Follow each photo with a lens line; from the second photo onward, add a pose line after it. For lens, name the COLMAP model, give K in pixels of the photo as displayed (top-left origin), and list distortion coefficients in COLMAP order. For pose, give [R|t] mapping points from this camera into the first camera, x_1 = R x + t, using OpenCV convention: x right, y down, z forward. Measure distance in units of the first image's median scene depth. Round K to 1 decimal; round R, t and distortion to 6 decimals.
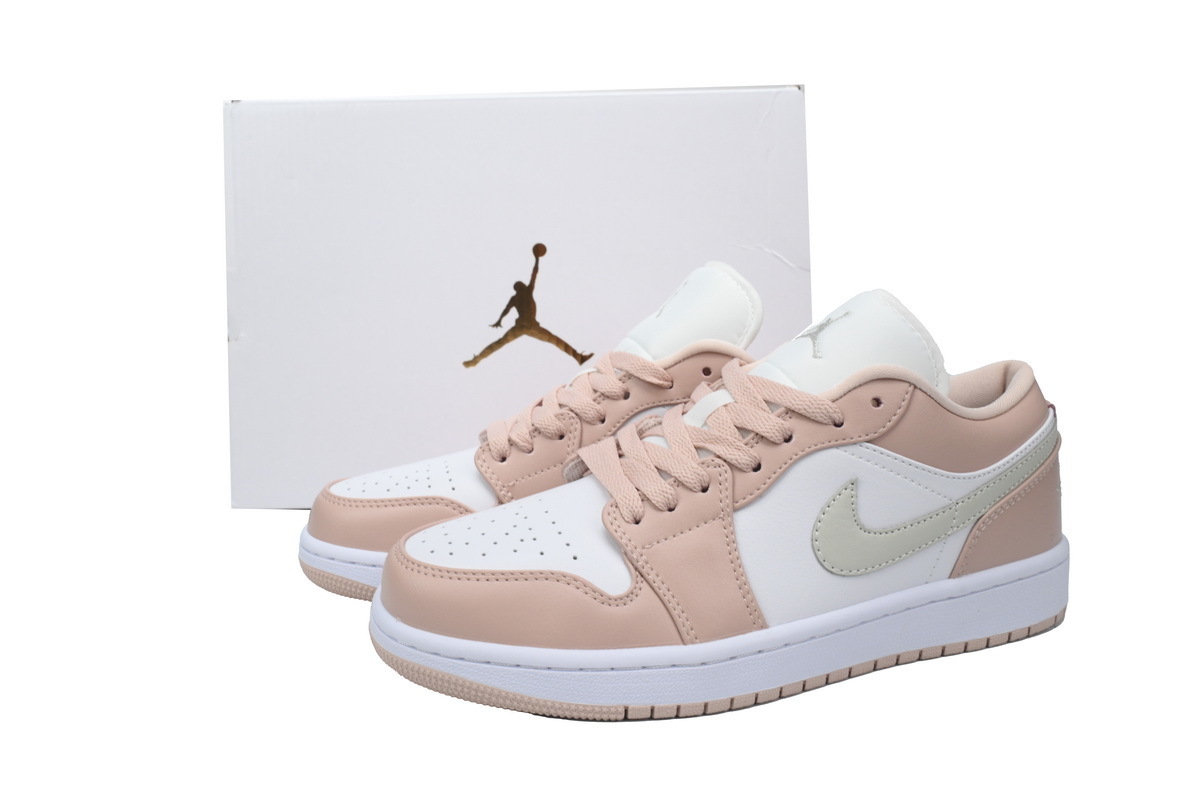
lens RADIAL K [[965.4, 0, 600.0], [0, 965.4, 400.0], [0, 0, 1]] dist [0.070339, -0.000616]
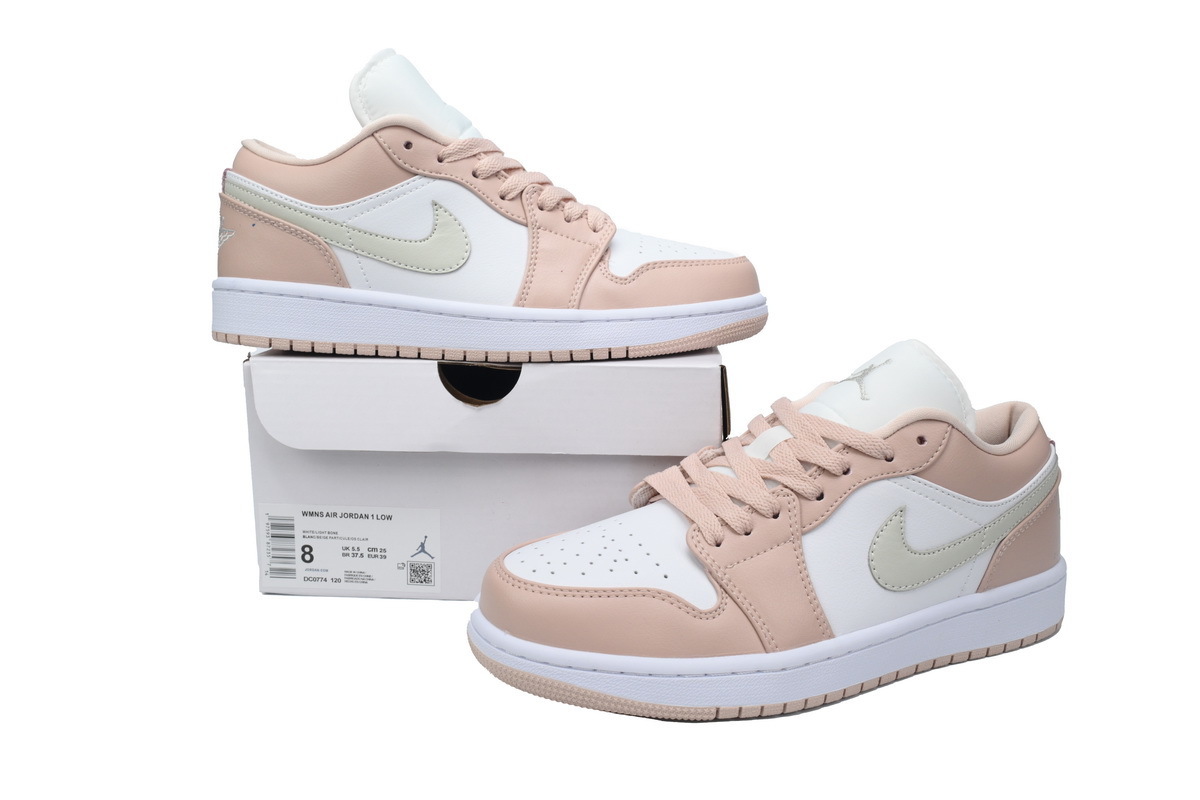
lens RADIAL K [[965.4, 0, 600.0], [0, 965.4, 400.0], [0, 0, 1]] dist [0.070339, -0.000616]
pose [[0.995353, 0.012400, 0.095490, -0.207935], [-0.011479, 0.999882, -0.010189, -0.029552], [-0.095605, 0.009046, 0.995378, -0.115139]]
